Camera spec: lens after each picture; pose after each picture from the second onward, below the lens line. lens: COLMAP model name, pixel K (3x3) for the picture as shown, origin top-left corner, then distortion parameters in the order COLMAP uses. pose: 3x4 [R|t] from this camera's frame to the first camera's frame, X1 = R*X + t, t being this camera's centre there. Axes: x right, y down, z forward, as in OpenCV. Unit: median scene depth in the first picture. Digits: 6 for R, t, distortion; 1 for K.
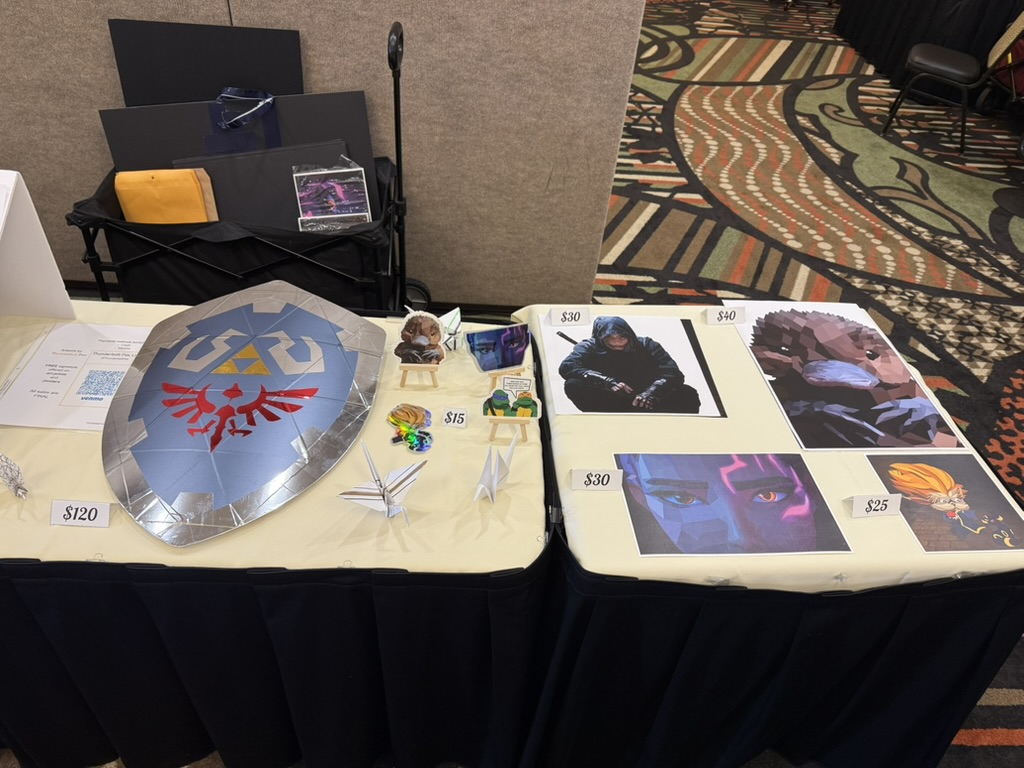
lens RADIAL K [[722.6, 0, 512.9], [0, 722.6, 383.3], [0, 0, 1]] dist [-0.008832, -0.005121]
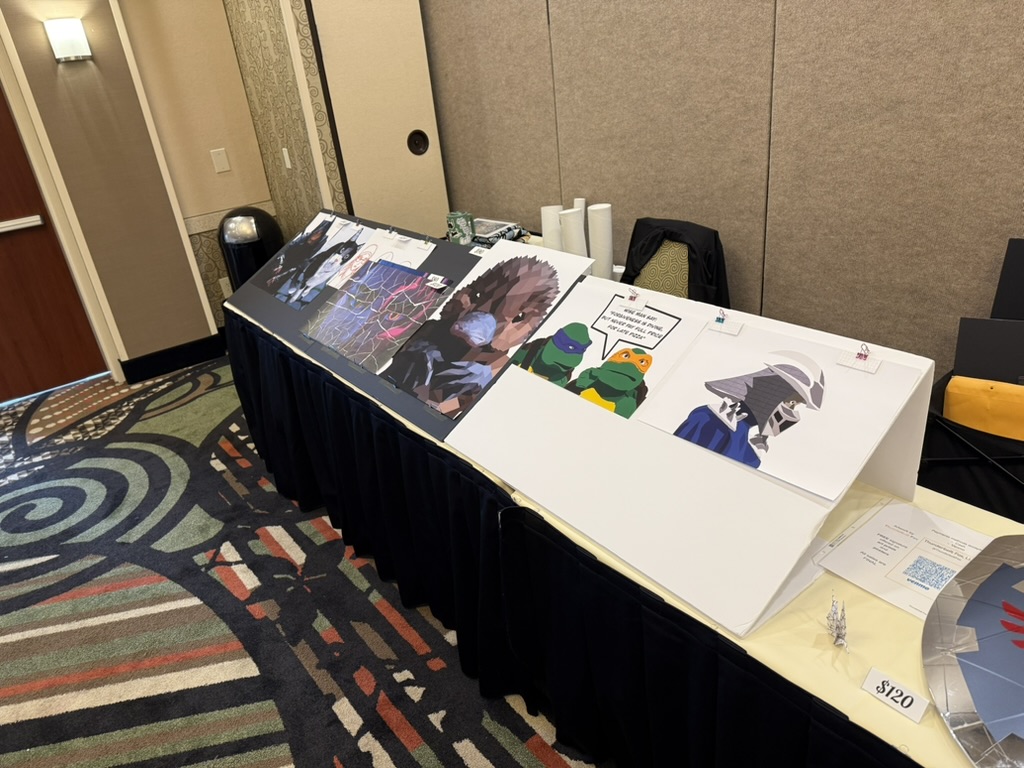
lens RADIAL K [[722.6, 0, 513.2], [0, 722.6, 386.6], [0, 0, 1]] dist [-0.008832, -0.005121]
pose [[0.578718, 0.216071, -0.786383, -0.183442], [-0.415204, 0.907999, -0.056072, 0.058862], [0.701920, 0.358959, 0.615189, -0.086990]]
